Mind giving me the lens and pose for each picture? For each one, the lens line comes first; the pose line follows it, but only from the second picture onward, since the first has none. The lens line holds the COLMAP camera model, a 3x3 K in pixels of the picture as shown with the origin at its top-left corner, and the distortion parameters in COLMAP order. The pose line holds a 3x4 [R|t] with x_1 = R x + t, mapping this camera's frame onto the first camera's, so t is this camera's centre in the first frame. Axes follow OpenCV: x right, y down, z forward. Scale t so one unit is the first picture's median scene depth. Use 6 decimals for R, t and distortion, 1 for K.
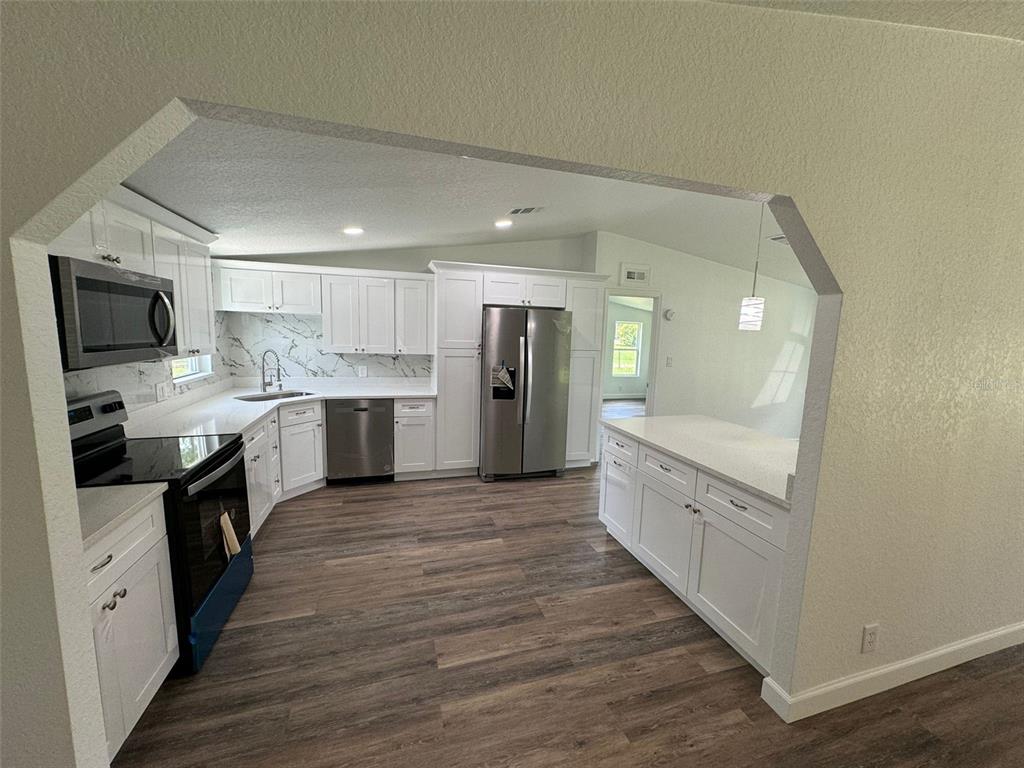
lens RADIAL K [[404.0, 0, 512.0], [0, 404.0, 384.0], [0, 0, 1]] dist [0.001351, 0.000198]
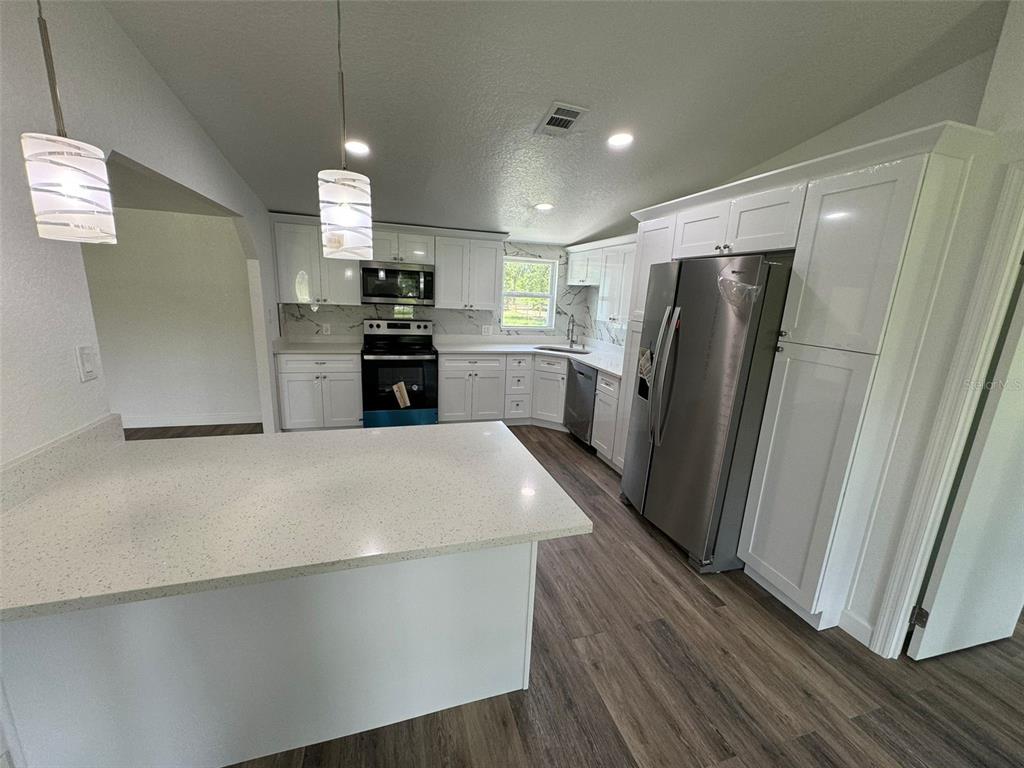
lens RADIAL K [[404.0, 0, 512.0], [0, 404.0, 384.0], [0, 0, 1]] dist [0.001351, 0.000198]
pose [[0.012037, 0.193505, -0.981026, 0.643304], [-0.180892, 0.965330, 0.188189, -0.073392], [0.983429, 0.175195, 0.046623, 0.739758]]
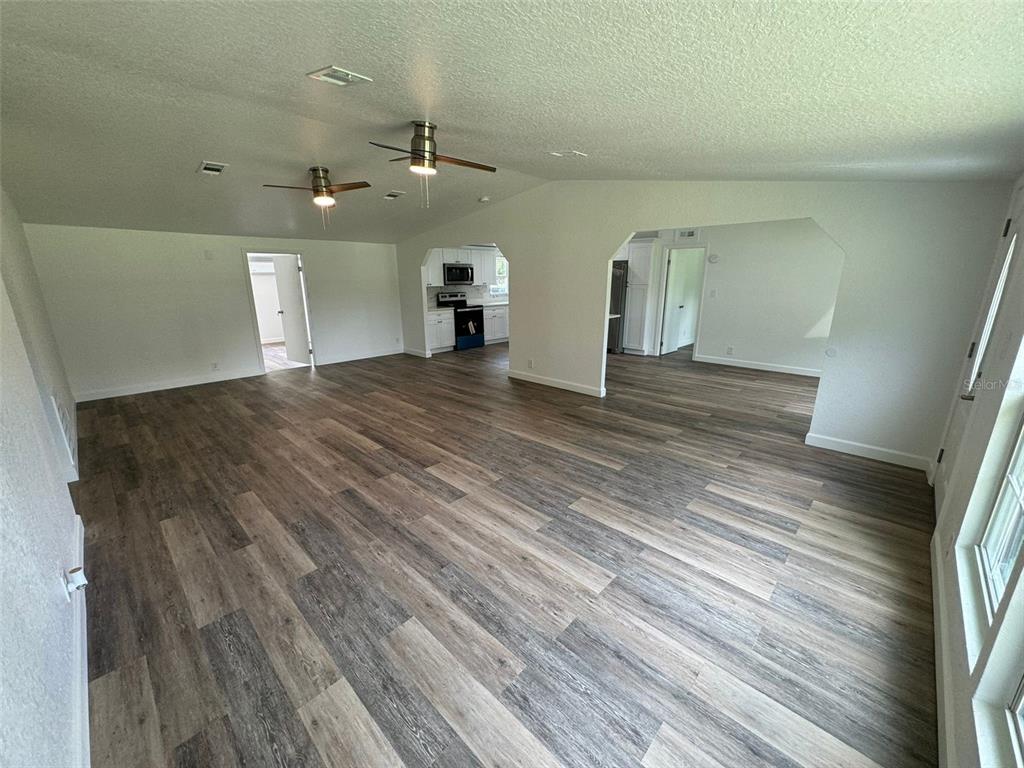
lens RADIAL K [[411.8, 0, 506.5], [0, 411.8, 388.9], [0, 0, 1]] dist [0.000467, 0.000152]
pose [[0.482204, 0.201152, -0.852653, 1.634246], [-0.099983, 0.979560, 0.174546, 0.112593], [0.870335, 0.001084, 0.492459, -0.382552]]
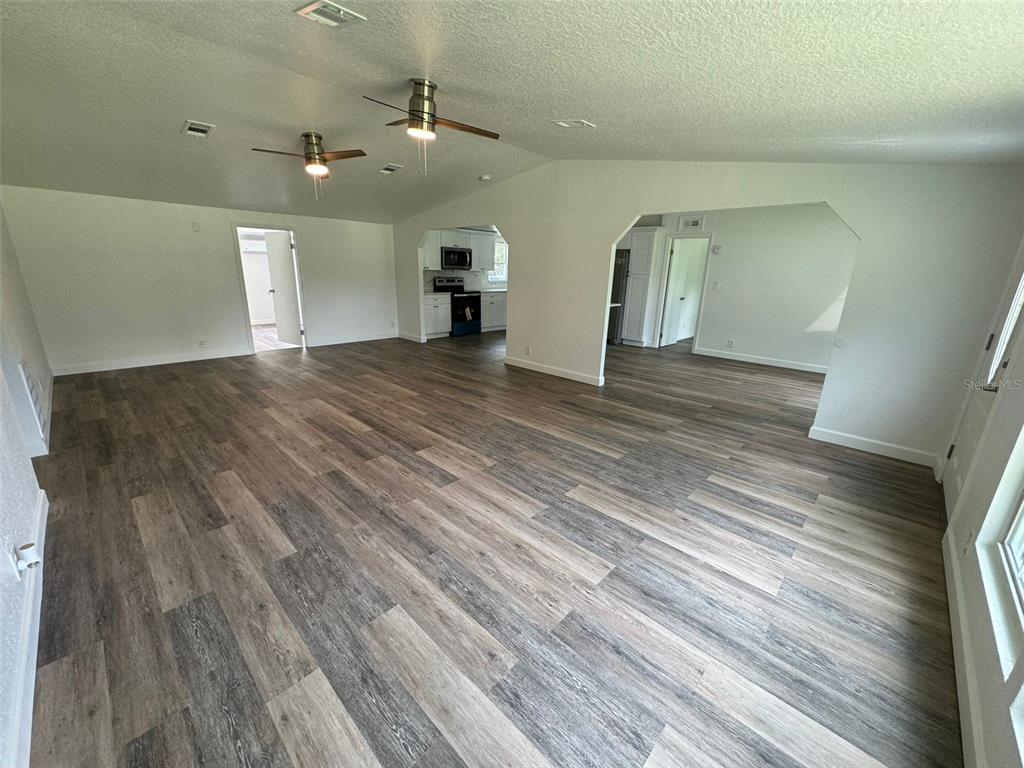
lens RADIAL K [[411.8, 0, 506.5], [0, 411.8, 388.9], [0, 0, 1]] dist [0.000467, 0.000152]
pose [[0.486457, 0.230850, -0.842655, 1.606733], [-0.129614, 0.972858, 0.191695, 0.137662], [0.864037, 0.015969, 0.503175, -0.367743]]
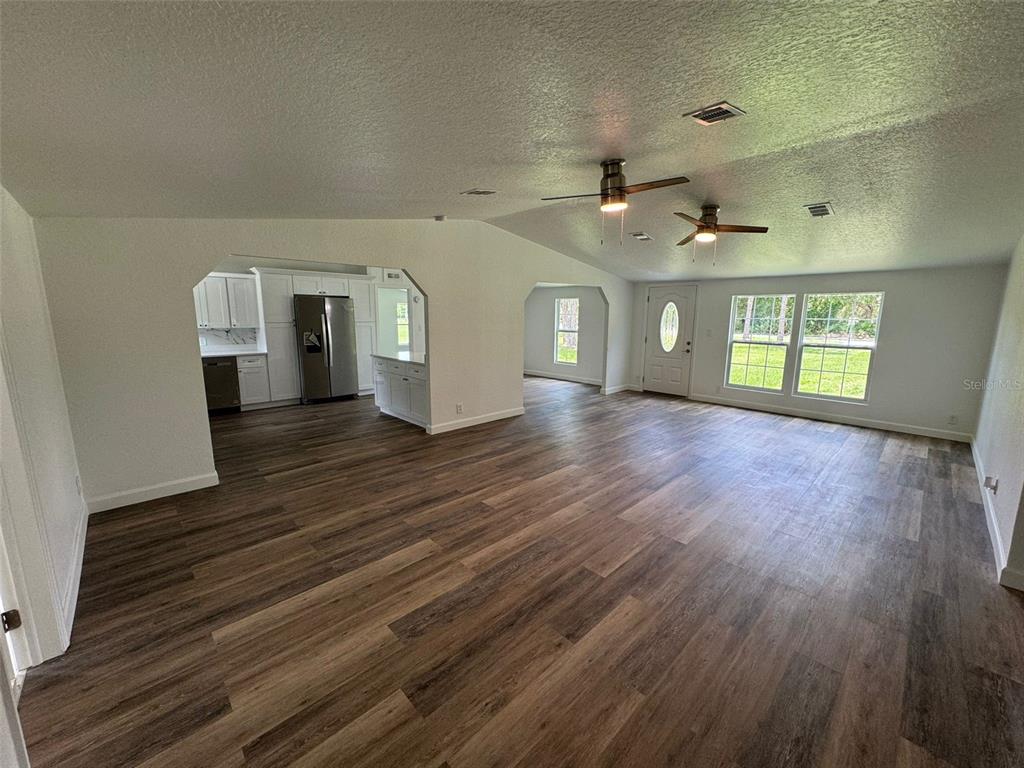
lens RADIAL K [[404.0, 0, 512.0], [0, 404.0, 384.0], [0, 0, 1]] dist [0.001351, 0.000198]
pose [[0.892680, -0.099538, 0.439561, -0.038407], [0.077828, 0.994700, 0.067190, 0.117628], [-0.443920, -0.025769, 0.895696, -0.844350]]
